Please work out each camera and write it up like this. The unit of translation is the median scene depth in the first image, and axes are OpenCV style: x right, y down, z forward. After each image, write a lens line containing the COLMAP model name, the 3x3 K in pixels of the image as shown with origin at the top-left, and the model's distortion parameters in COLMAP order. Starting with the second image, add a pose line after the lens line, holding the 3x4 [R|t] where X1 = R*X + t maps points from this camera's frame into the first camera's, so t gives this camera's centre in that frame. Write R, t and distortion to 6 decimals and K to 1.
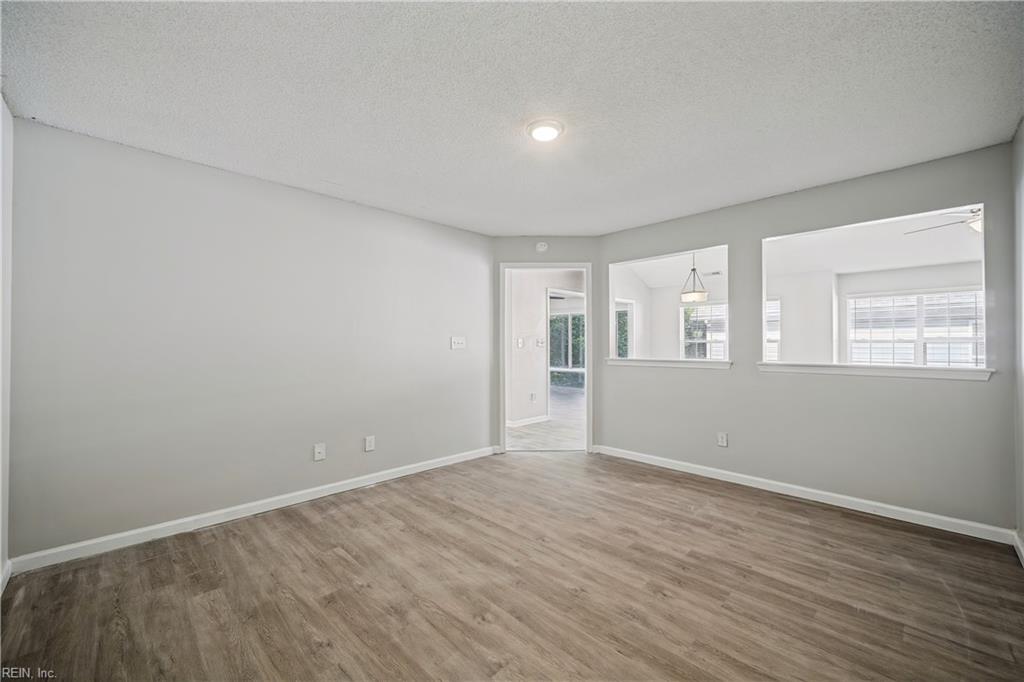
lens RADIAL K [[406.9, 0, 514.1], [0, 406.9, 342.4], [0, 0, 1]] dist [-0.001314, 0.000103]
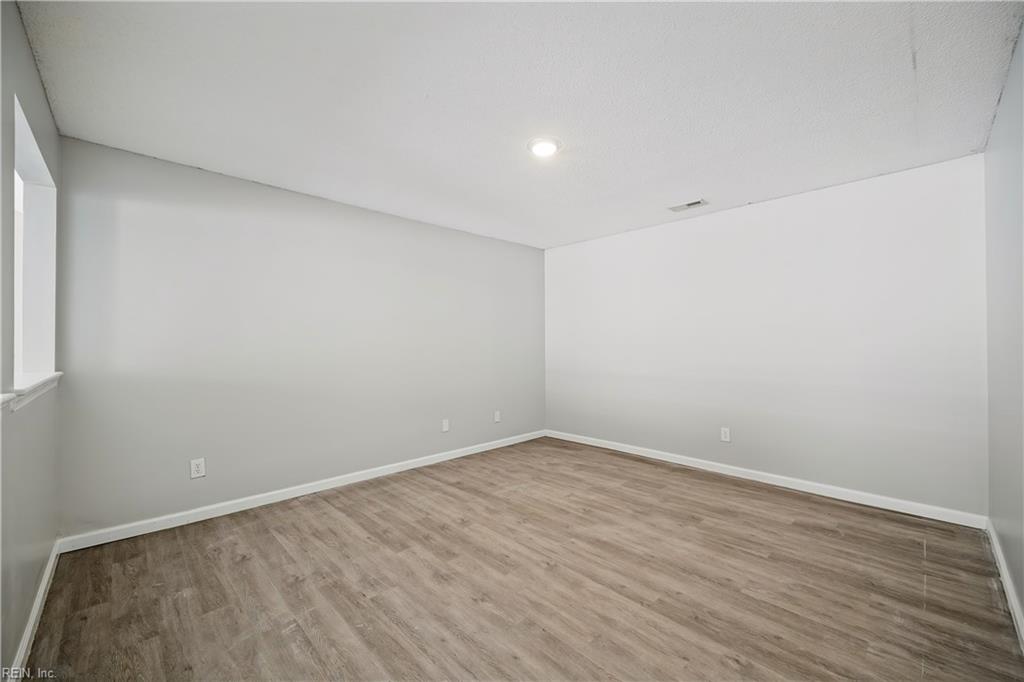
lens RADIAL K [[406.9, 0, 511.9], [0, 406.9, 341.0], [0, 0, 1]] dist [-0.001314, 0.000103]
pose [[-0.999919, 0.005315, 0.011526, 0.145640], [0.005206, 0.999942, -0.009469, 0.009275], [-0.011576, -0.009408, -0.999889, 1.987747]]
